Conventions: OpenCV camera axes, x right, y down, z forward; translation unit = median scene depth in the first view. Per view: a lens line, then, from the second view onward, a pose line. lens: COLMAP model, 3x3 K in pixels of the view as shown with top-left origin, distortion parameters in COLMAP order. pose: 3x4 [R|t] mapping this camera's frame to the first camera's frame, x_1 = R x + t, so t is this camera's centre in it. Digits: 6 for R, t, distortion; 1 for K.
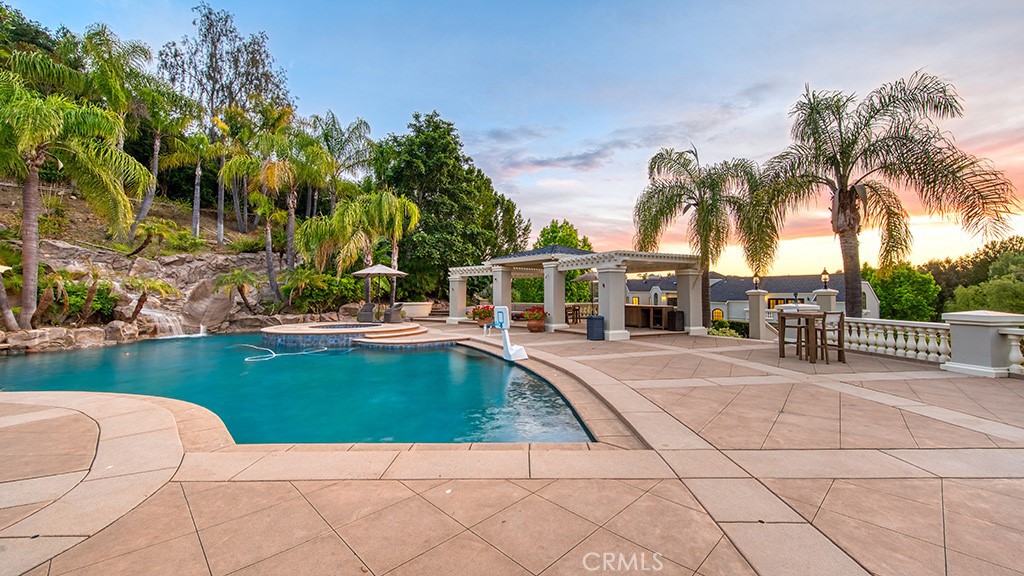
lens RADIAL K [[399.9, 0, 533.6], [0, 399.9, 281.8], [0, 0, 1]] dist [0.000053, -0.000045]
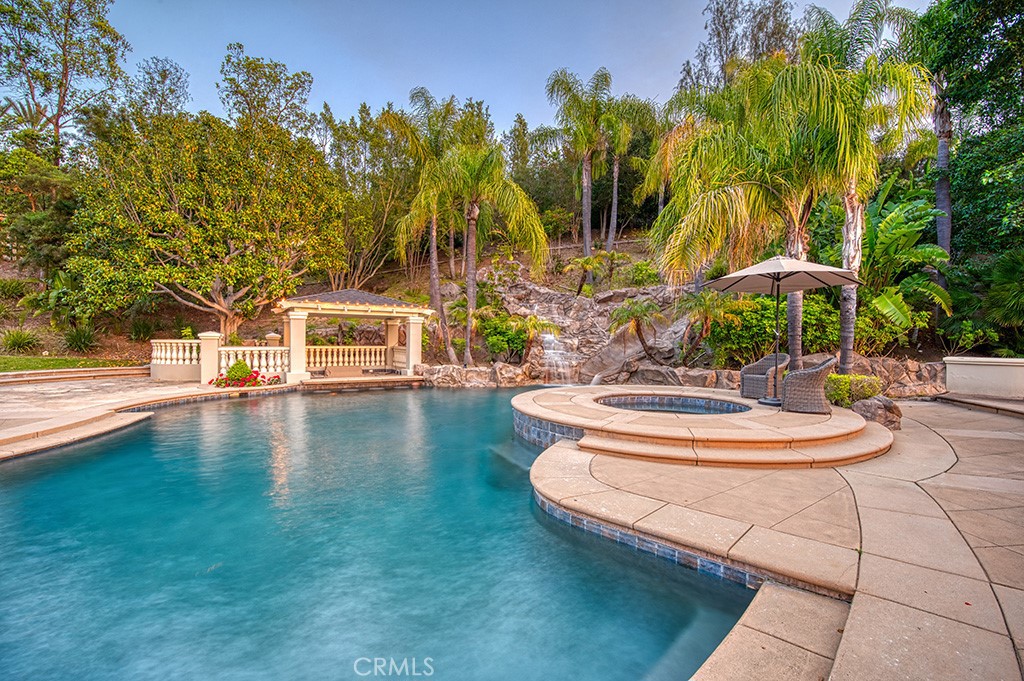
lens RADIAL K [[437.2, 0, 514.8], [0, 437.2, 344.4], [0, 0, 1]] dist [-0.038629, -0.000062]
pose [[0.194457, 0.014107, -0.980810, -0.021130], [0.022632, 0.999566, 0.018864, 0.027975], [0.980650, -0.025866, 0.194053, 0.630776]]
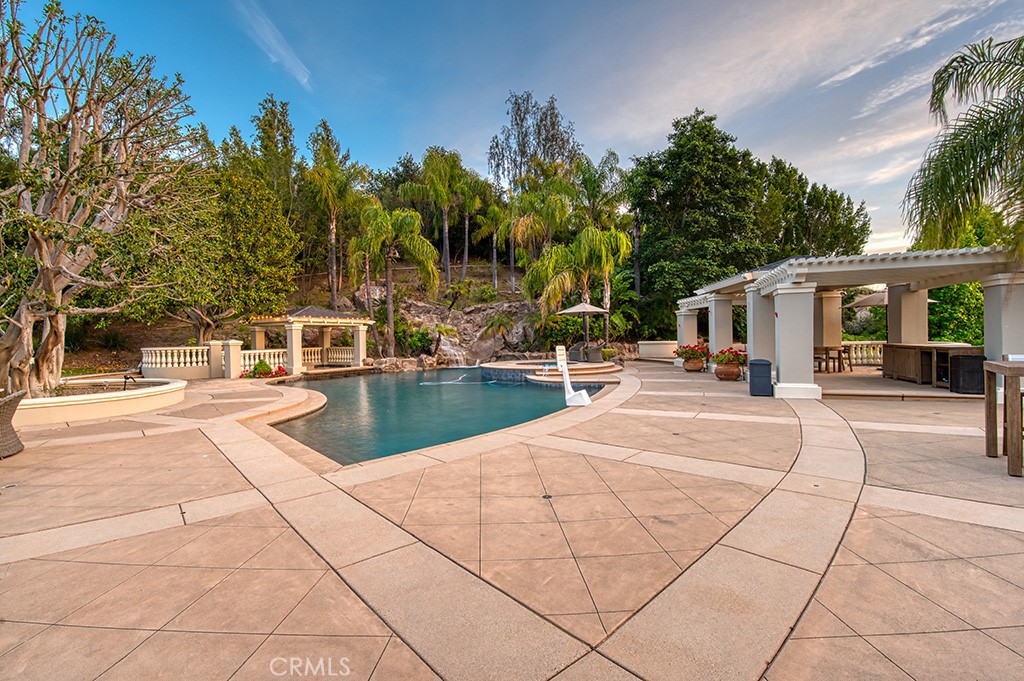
lens RADIAL K [[453.3, 0, 512.0], [0, 453.3, 340.5], [0, 0, 1]] dist [-0.001384, -0.000158]
pose [[0.646213, -0.004037, -0.763147, 0.338471], [0.042262, 0.998641, 0.030504, 0.007216], [0.761986, -0.051964, 0.645505, 0.129365]]
